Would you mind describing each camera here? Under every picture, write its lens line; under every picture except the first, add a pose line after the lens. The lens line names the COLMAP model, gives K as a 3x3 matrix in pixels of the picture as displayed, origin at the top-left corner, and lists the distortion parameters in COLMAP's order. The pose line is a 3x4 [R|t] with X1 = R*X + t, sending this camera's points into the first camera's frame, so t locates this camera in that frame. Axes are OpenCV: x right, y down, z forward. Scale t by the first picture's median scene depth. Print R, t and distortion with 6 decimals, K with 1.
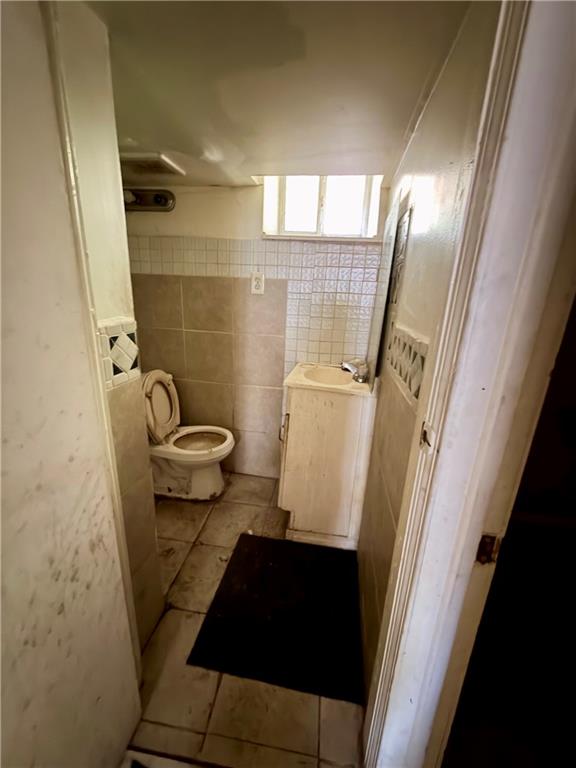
lens RADIAL K [[306.8, 0, 290.4], [0, 306.8, 384.1], [0, 0, 1]] dist [-0.002485, 0.000524]
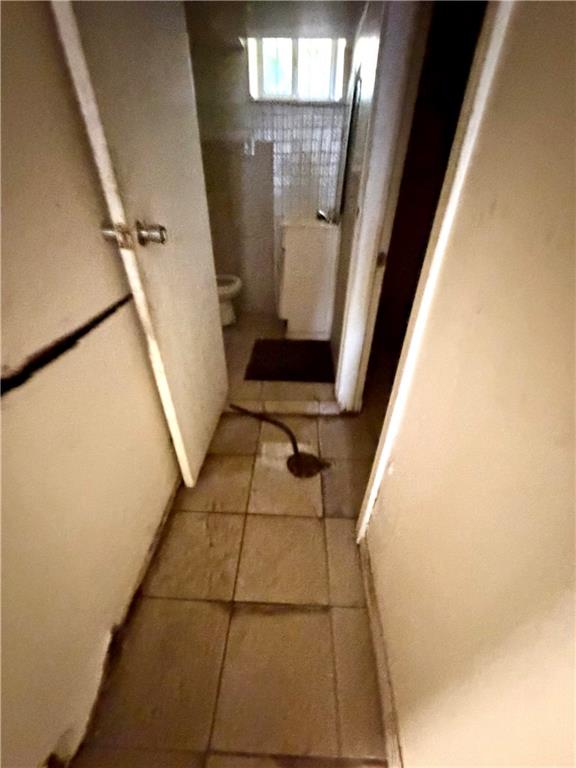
lens RADIAL K [[306.8, 0, 288.3], [0, 306.8, 382.8], [0, 0, 1]] dist [-0.002485, 0.000524]
pose [[0.994002, -0.085366, 0.068361, -0.124459], [0.059640, 0.947066, 0.315452, 0.218778], [-0.091671, -0.309482, 0.946476, -0.541013]]
